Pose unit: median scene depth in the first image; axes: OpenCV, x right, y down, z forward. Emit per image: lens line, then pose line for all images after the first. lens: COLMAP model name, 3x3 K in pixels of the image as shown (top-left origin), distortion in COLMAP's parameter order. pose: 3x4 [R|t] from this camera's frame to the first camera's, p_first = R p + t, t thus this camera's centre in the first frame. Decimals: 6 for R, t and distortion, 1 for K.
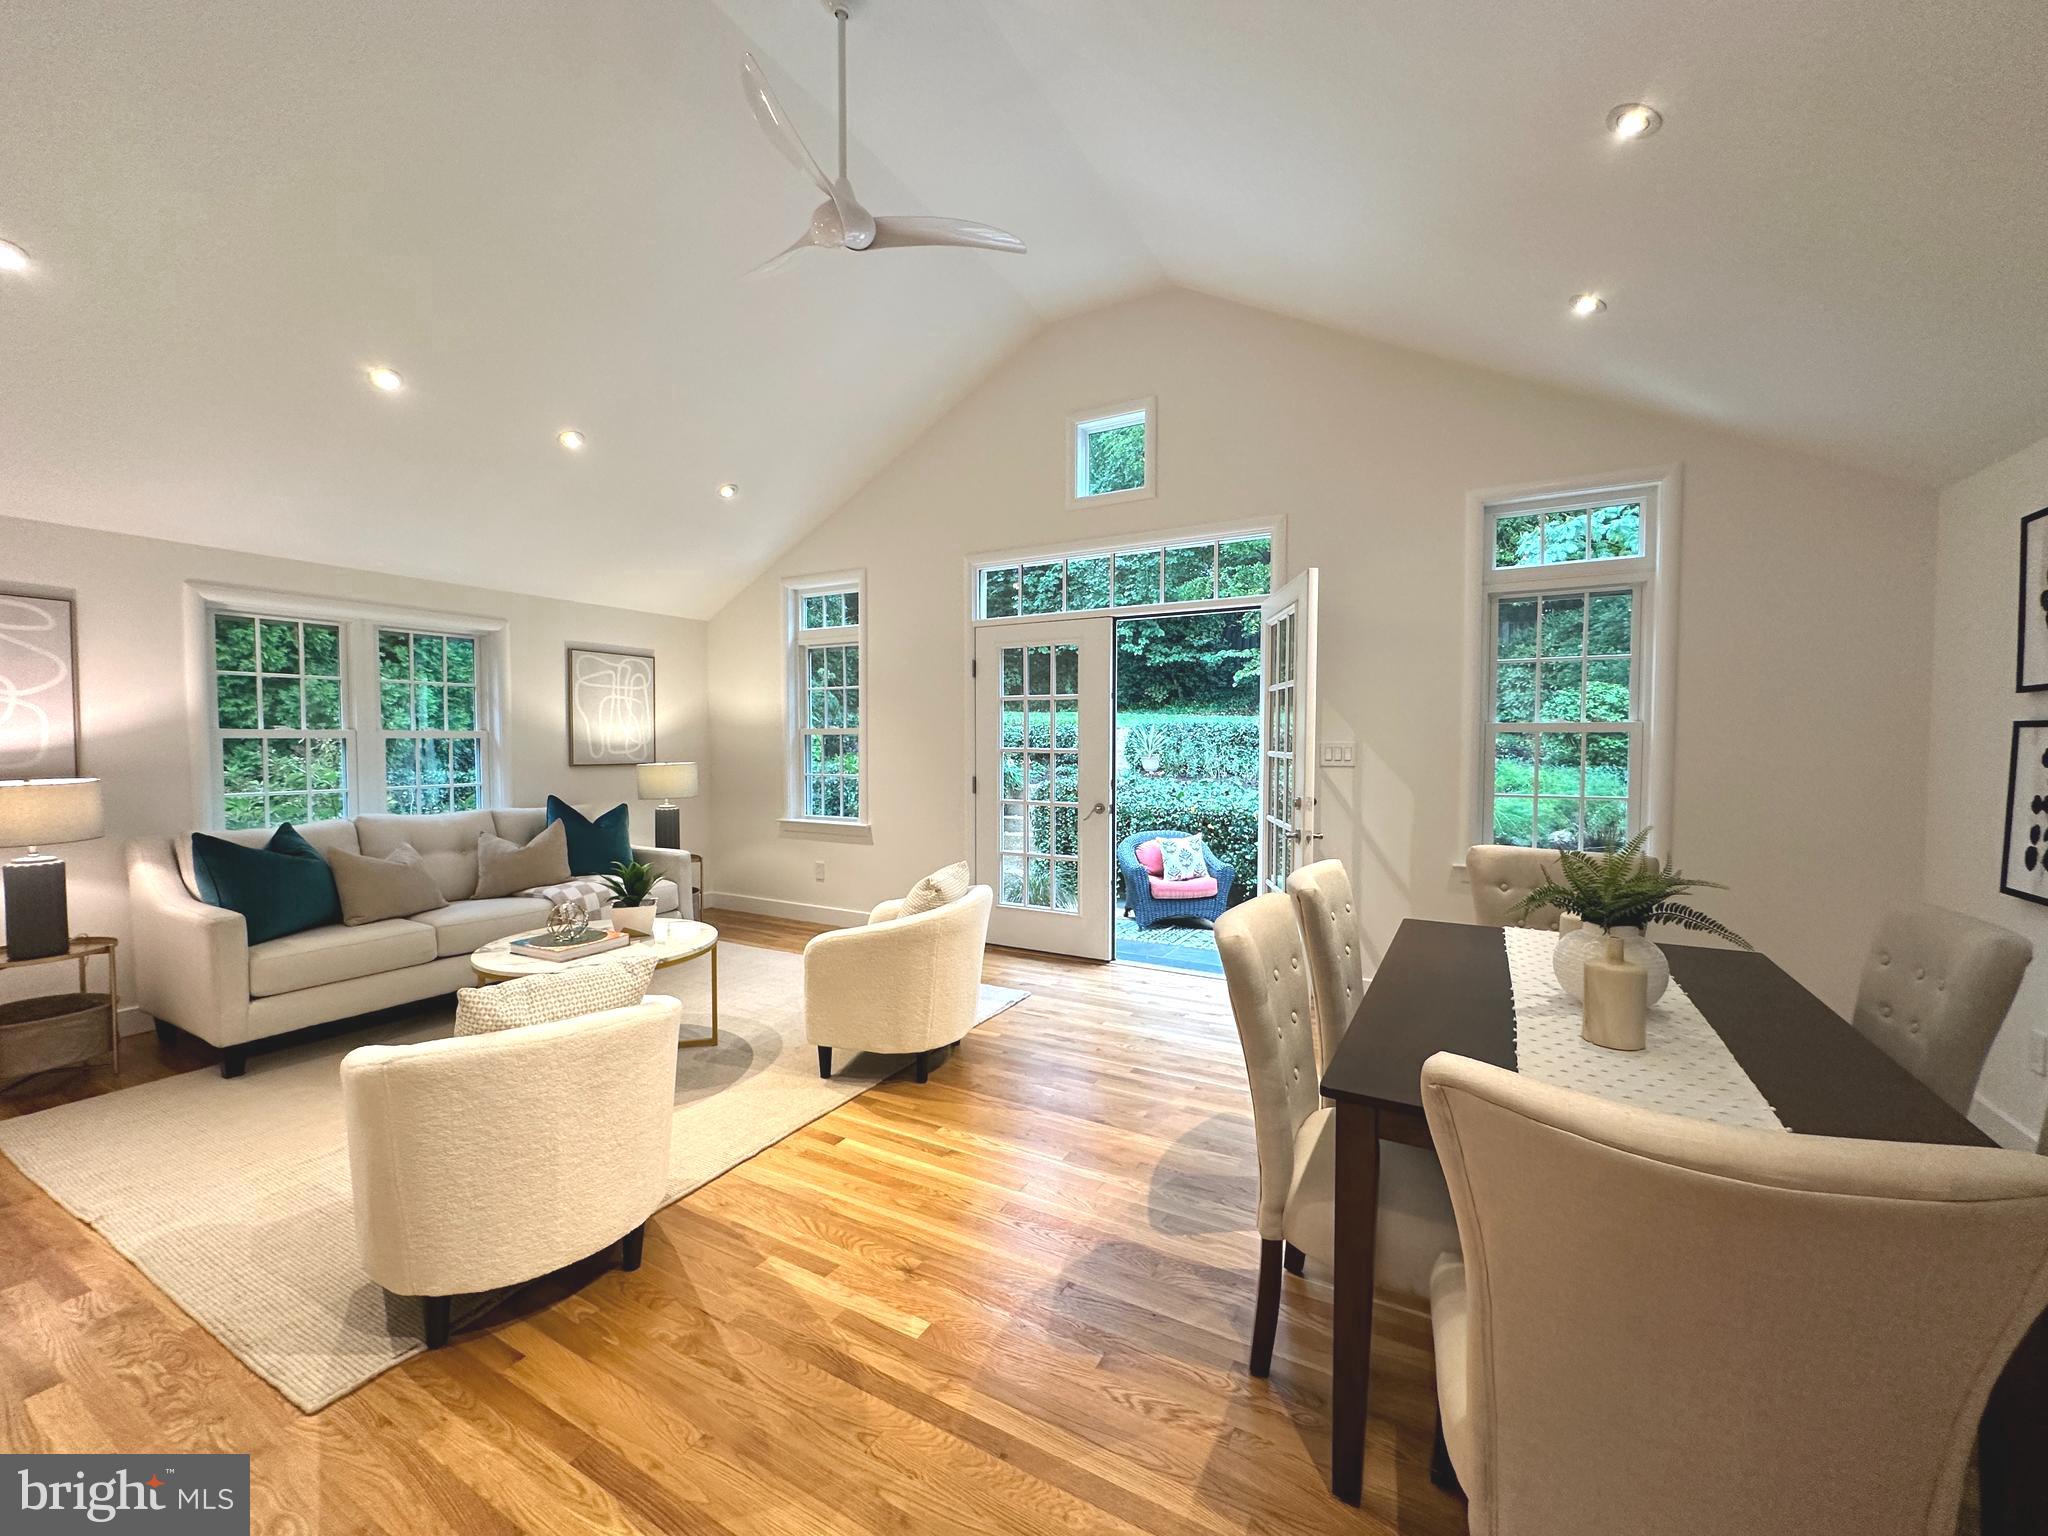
lens RADIAL K [[822.5, 0, 1017.4], [0, 822.5, 767.8], [0, 0, 1]] dist [-0.003666, -0.000128]
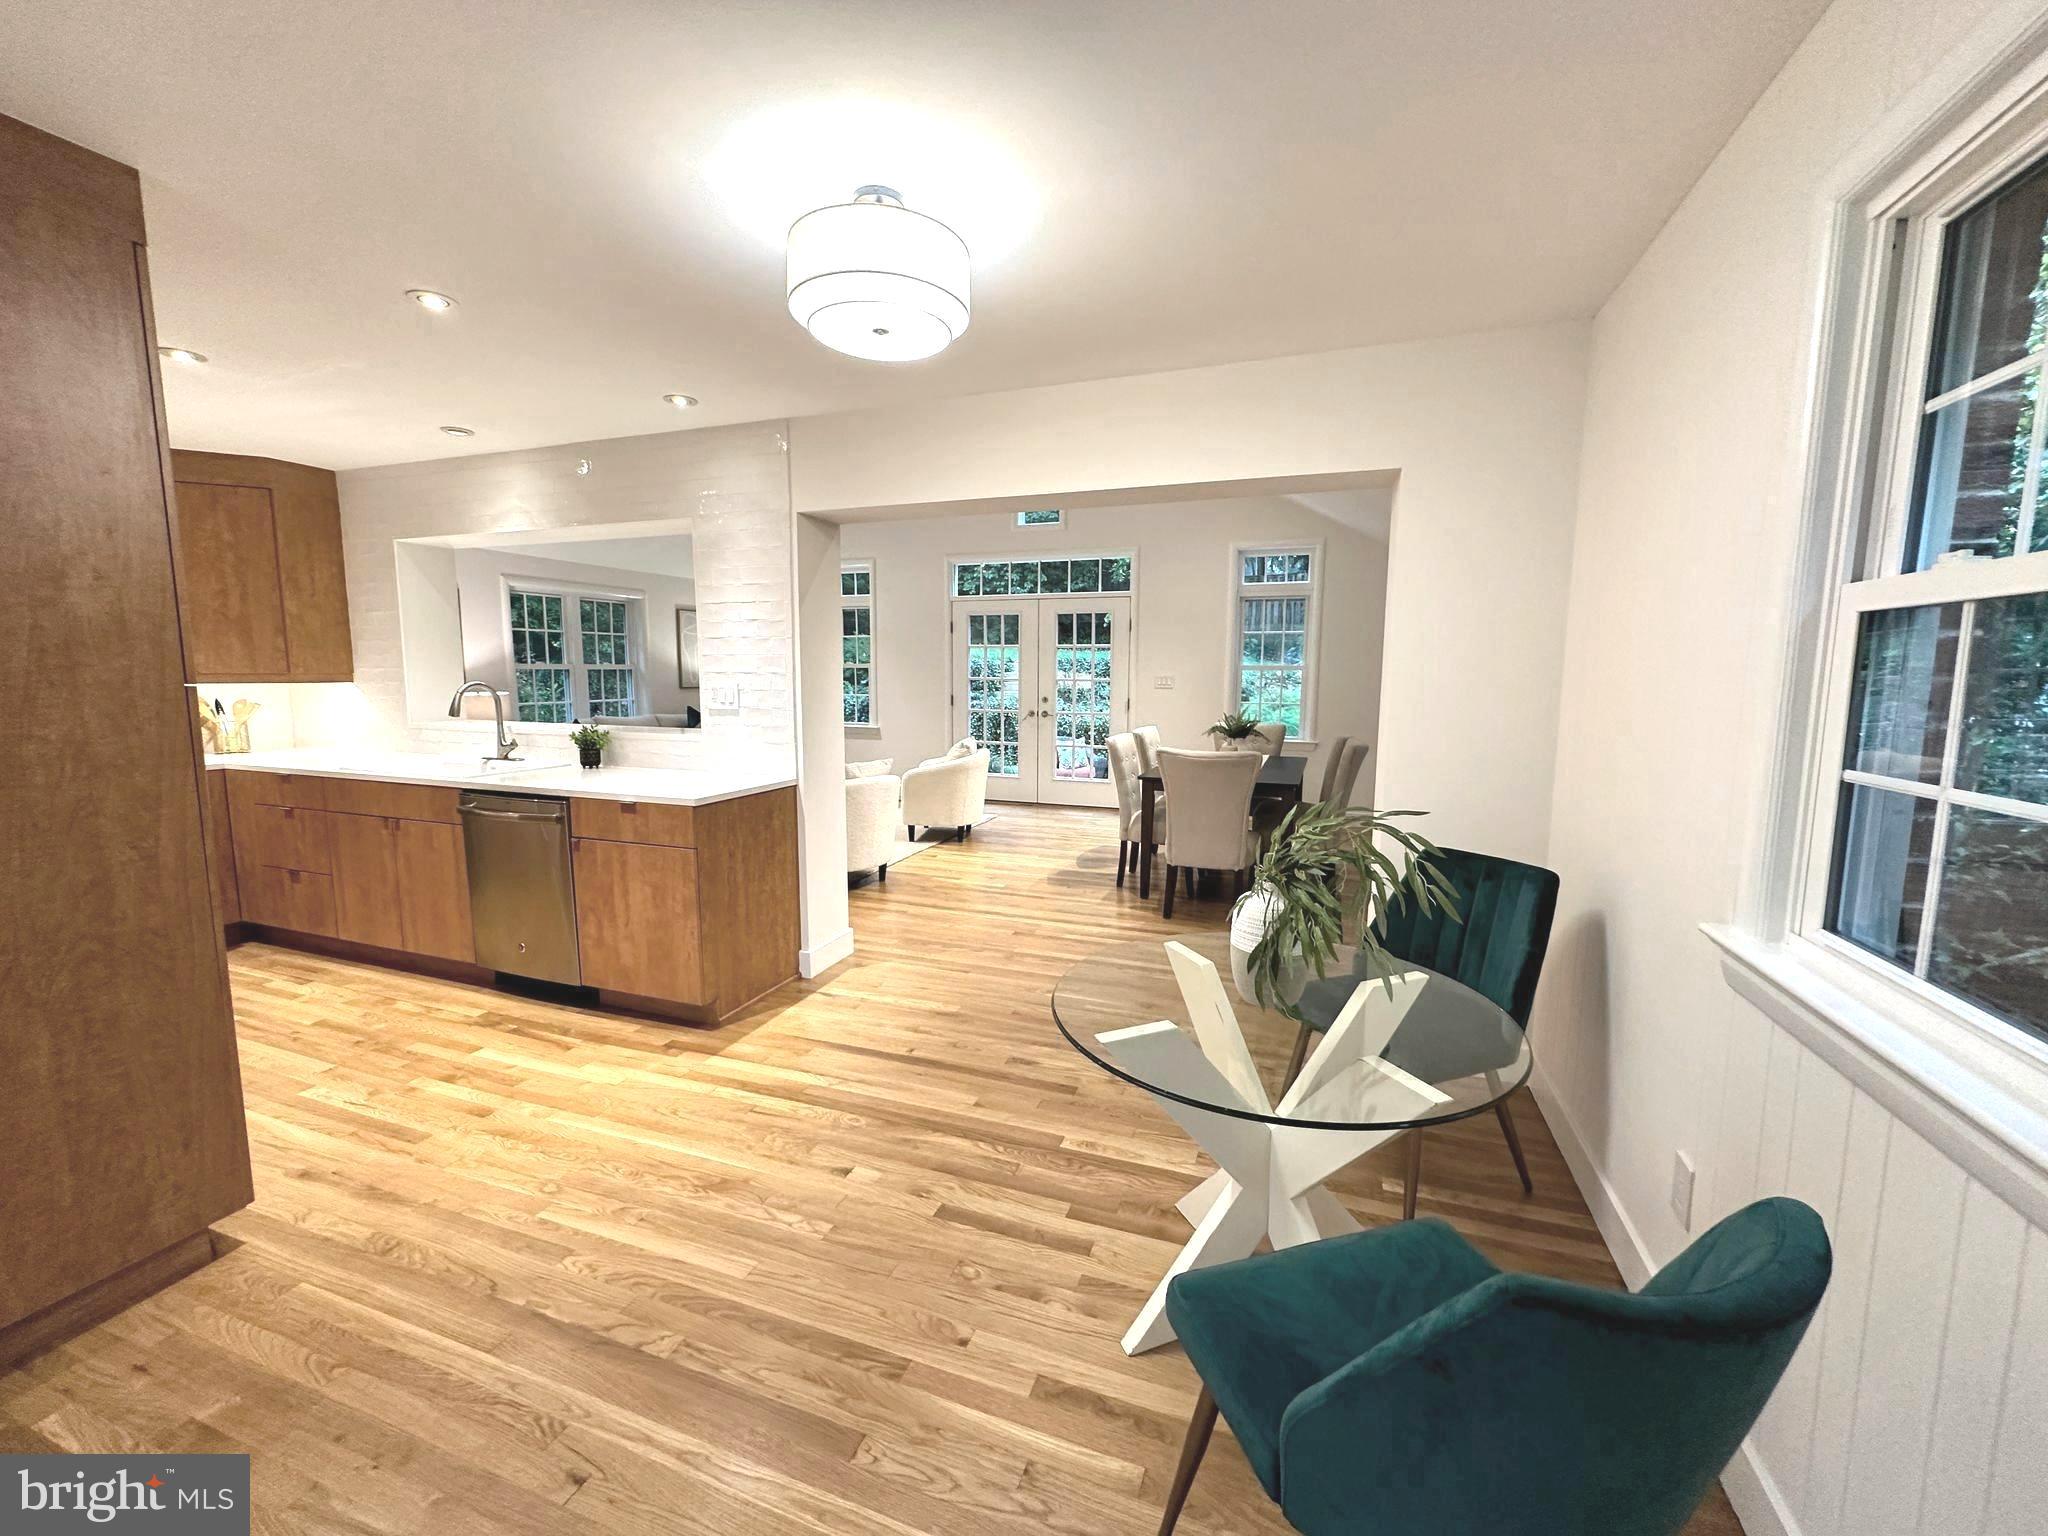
lens RADIAL K [[822.5, 0, 1027.1], [0, 822.5, 770.4], [0, 0, 1]] dist [-0.003666, -0.000128]
pose [[0.986788, -0.015100, 0.161311, -0.229030], [0.001034, 0.996214, 0.086931, 0.024261], [-0.162013, -0.085615, 0.983068, -0.827001]]
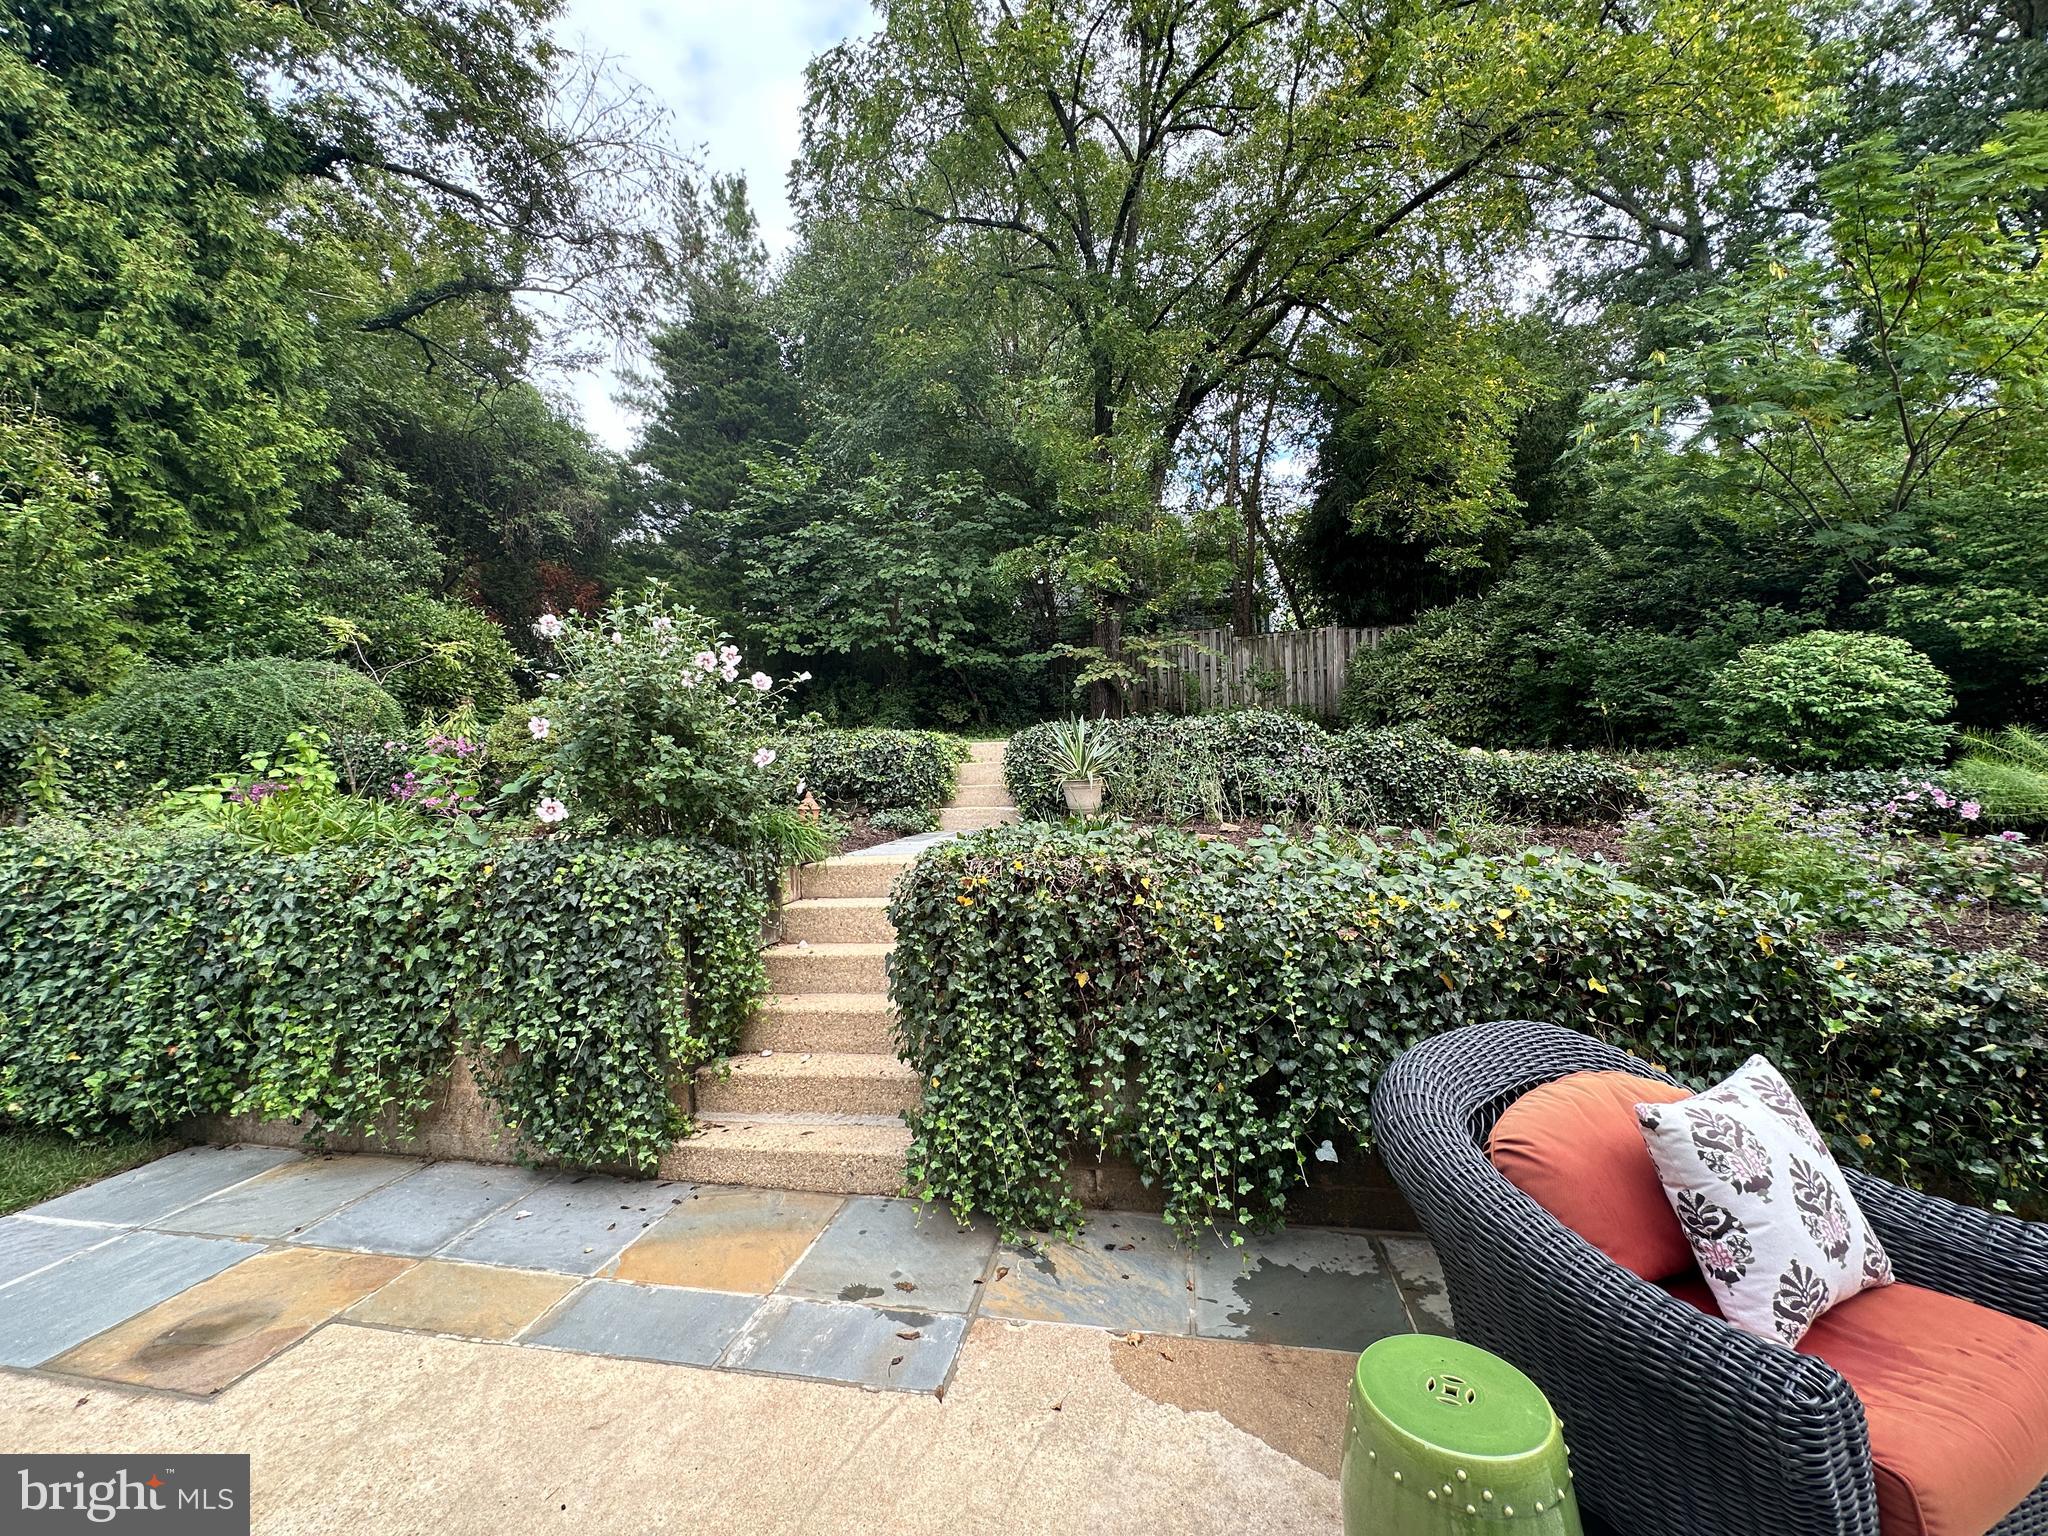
lens RADIAL K [[822.5, 0, 1018.7], [0, 822.5, 767.3], [0, 0, 1]] dist [-0.003666, -0.000128]
pose [[0.945067, -0.022489, 0.326101, -0.019714], [0.043469, 0.997417, -0.057190, 0.002086], [-0.323973, 0.068224, 0.943603, 0.383240]]
